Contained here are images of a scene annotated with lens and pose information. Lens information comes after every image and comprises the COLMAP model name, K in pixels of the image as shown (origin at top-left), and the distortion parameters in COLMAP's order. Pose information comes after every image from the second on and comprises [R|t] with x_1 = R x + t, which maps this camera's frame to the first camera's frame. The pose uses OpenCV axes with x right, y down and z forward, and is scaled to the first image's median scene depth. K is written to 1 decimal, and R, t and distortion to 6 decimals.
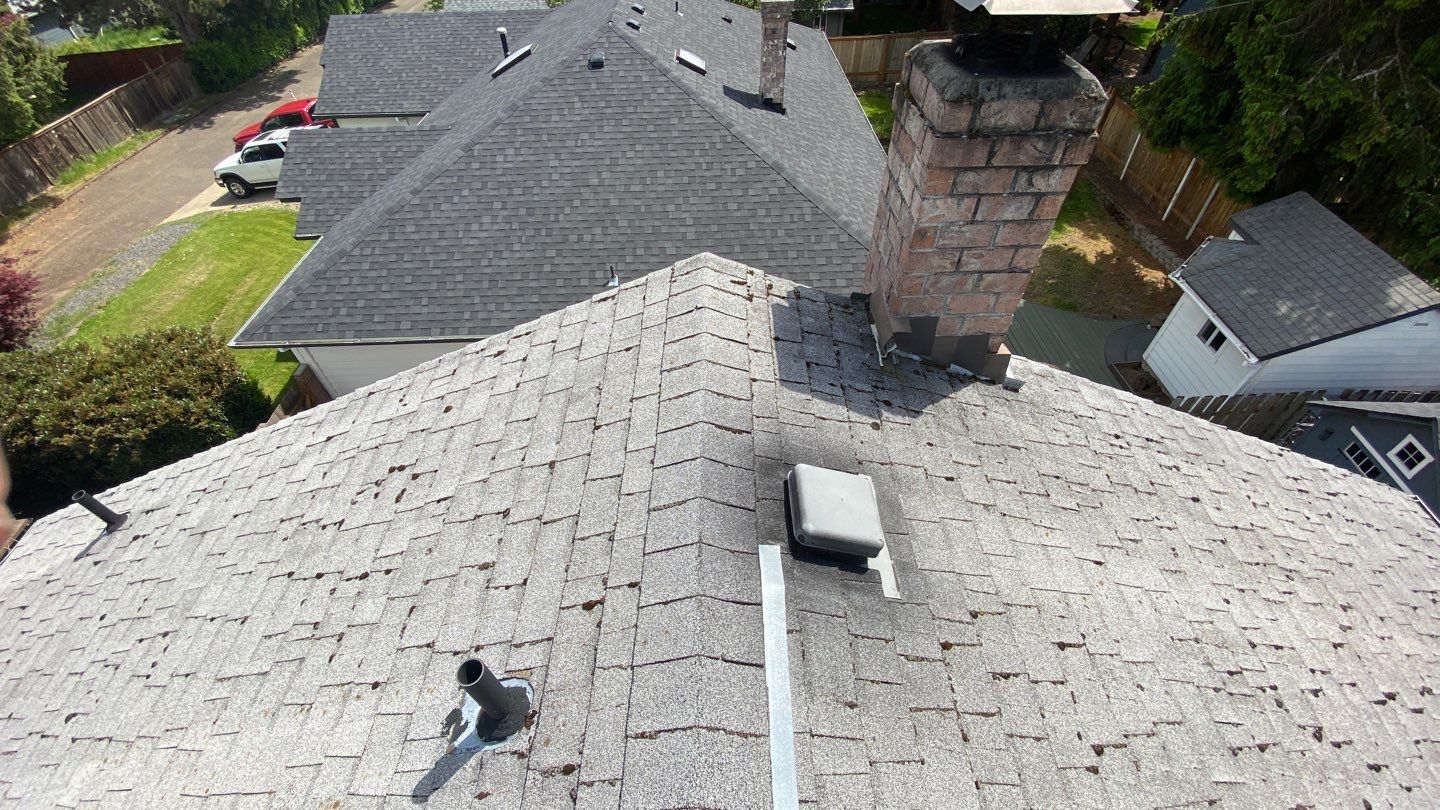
lens RADIAL K [[589.7, 0, 718.4], [0, 589.7, 409.4], [0, 0, 1]] dist [0.023932, -0.023868]
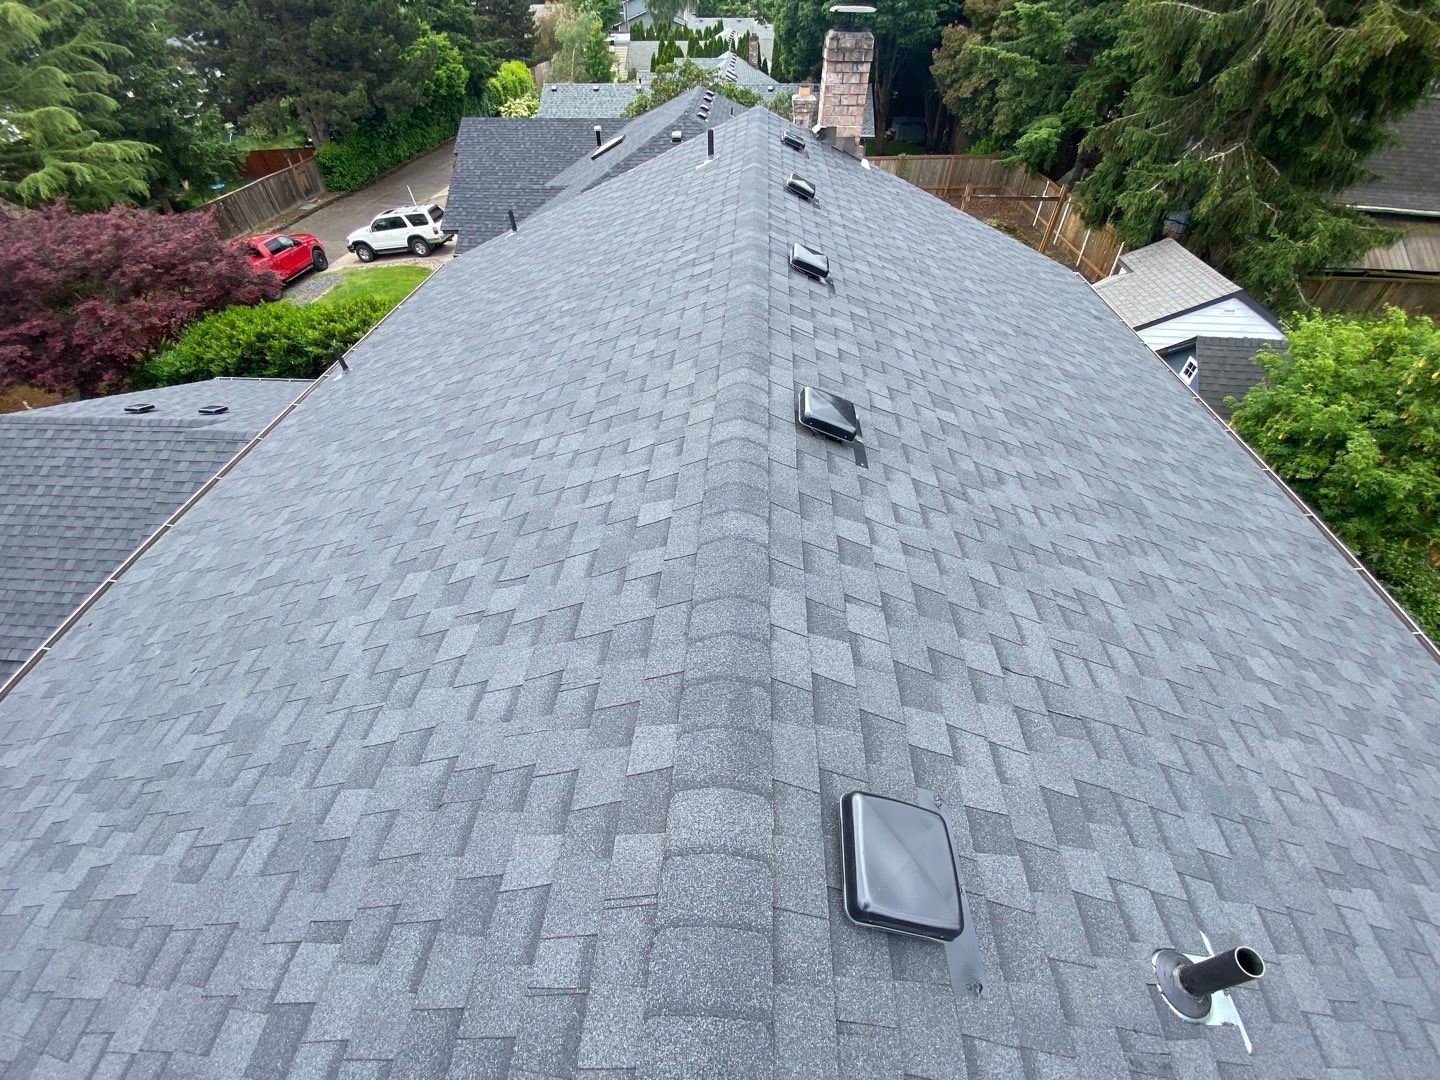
lens RADIAL K [[584.1, 0, 722.1], [0, 584.1, 542.5], [0, 0, 1]] dist [0.016131, -0.018284]
pose [[0.998132, 0.052824, -0.030682, -0.000233], [-0.053379, 0.998420, -0.017558, 0.379865], [0.029706, 0.019163, 0.999375, -0.362772]]
